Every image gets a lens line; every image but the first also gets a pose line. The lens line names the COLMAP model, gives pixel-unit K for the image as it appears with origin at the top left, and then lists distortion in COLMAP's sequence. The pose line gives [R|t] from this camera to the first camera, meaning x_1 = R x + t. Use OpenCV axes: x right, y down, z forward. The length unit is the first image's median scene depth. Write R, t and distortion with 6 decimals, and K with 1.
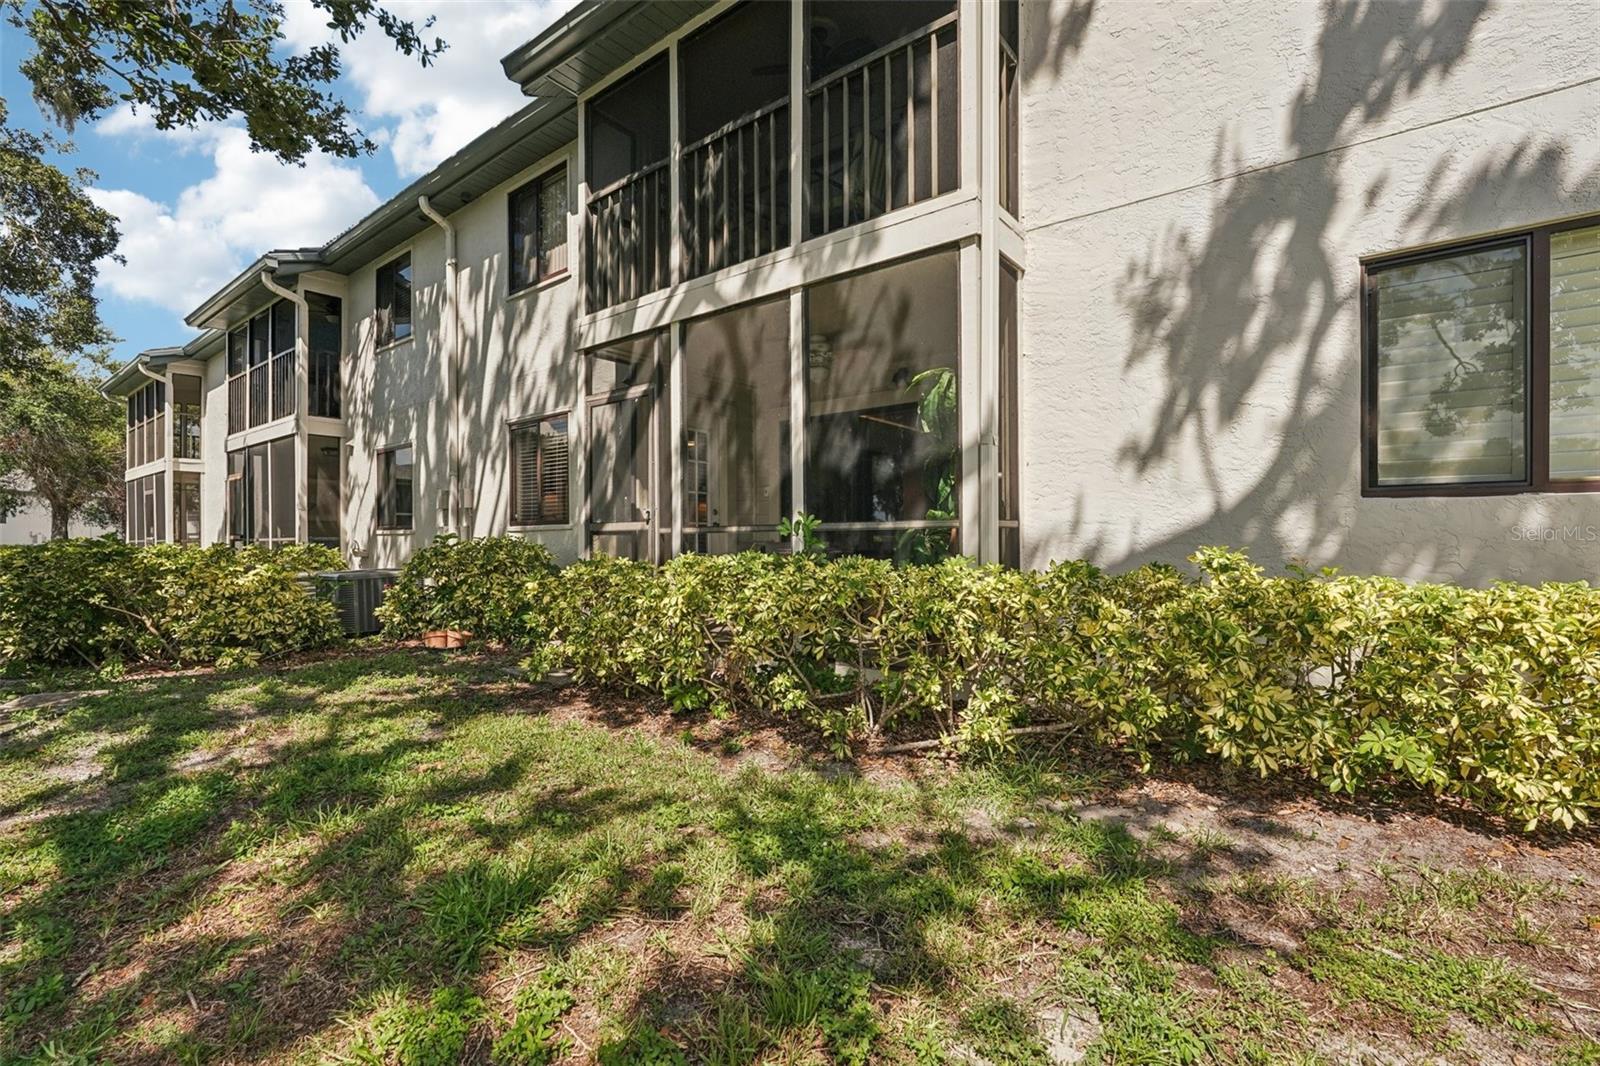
lens RADIAL K [[715.5, 0, 800.0], [0, 715.5, 533.0], [0, 0, 1]] dist [-0.008801, 0.000415]
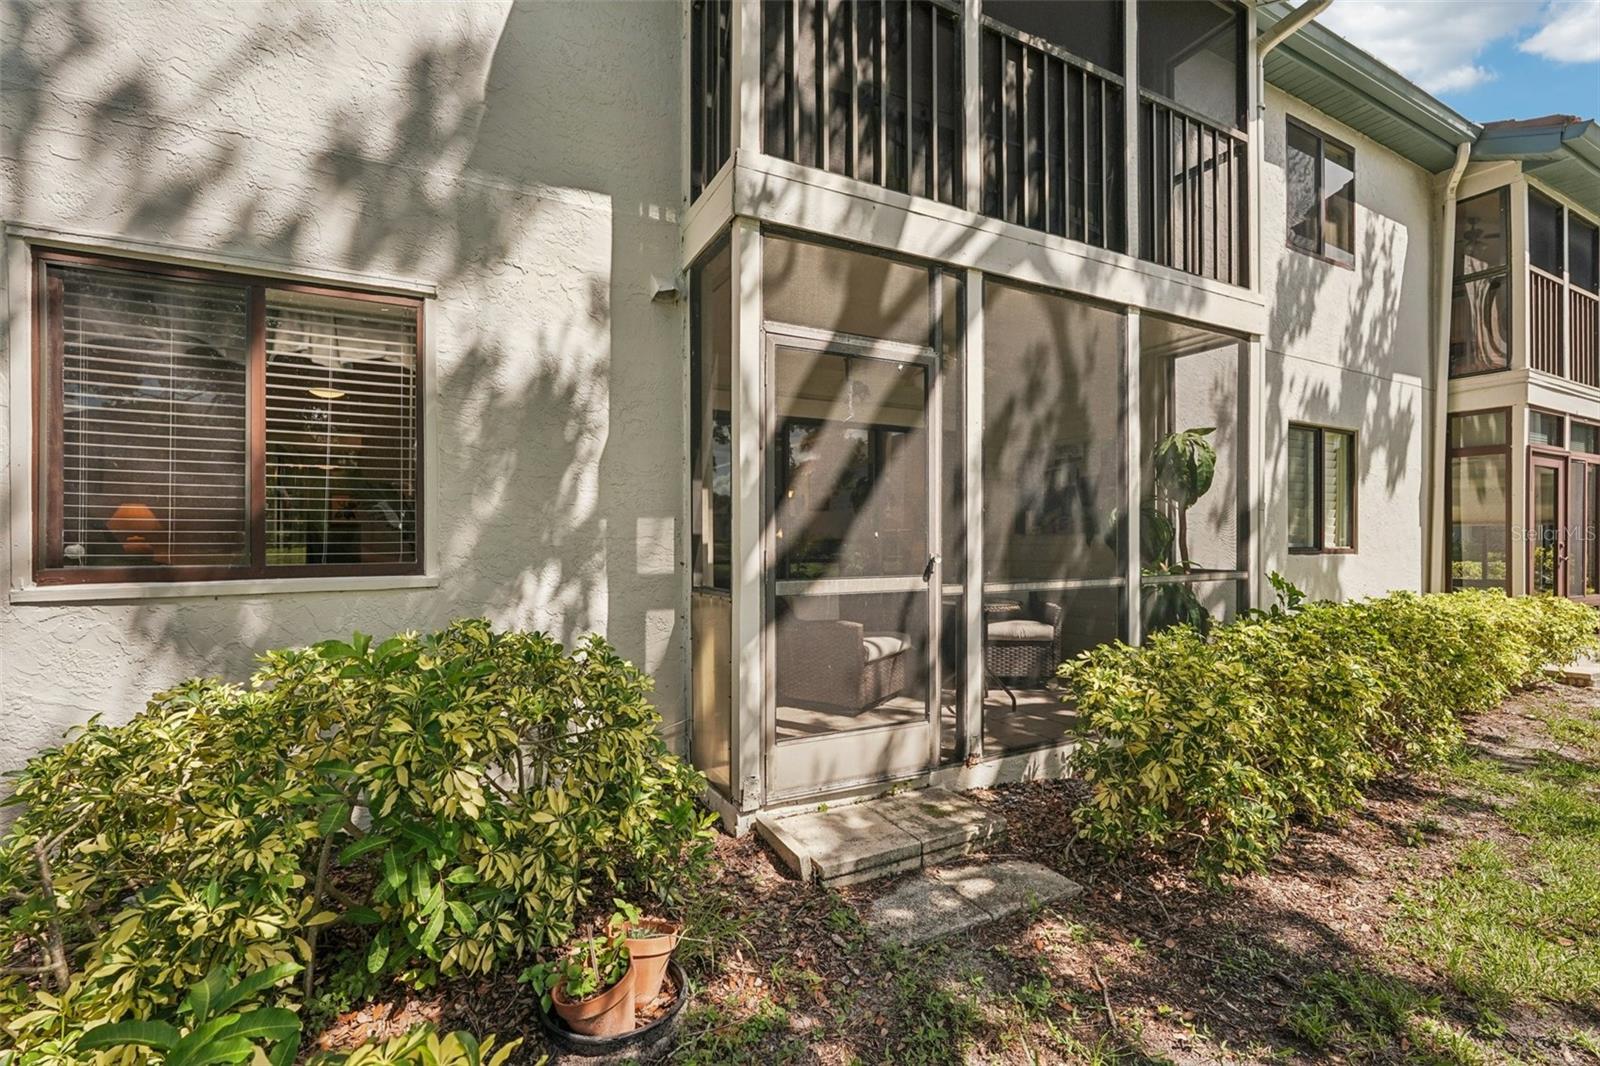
lens RADIAL K [[738.6, 0, 800.0], [0, 738.6, 533.0], [0, 0, 1]] dist [0.001713, 0.000333]
pose [[0.380455, 0.014131, 0.924691, -0.864517], [-0.008161, 0.999896, -0.011922, -0.044803], [-0.924763, -0.003011, 0.380531, 0.898092]]
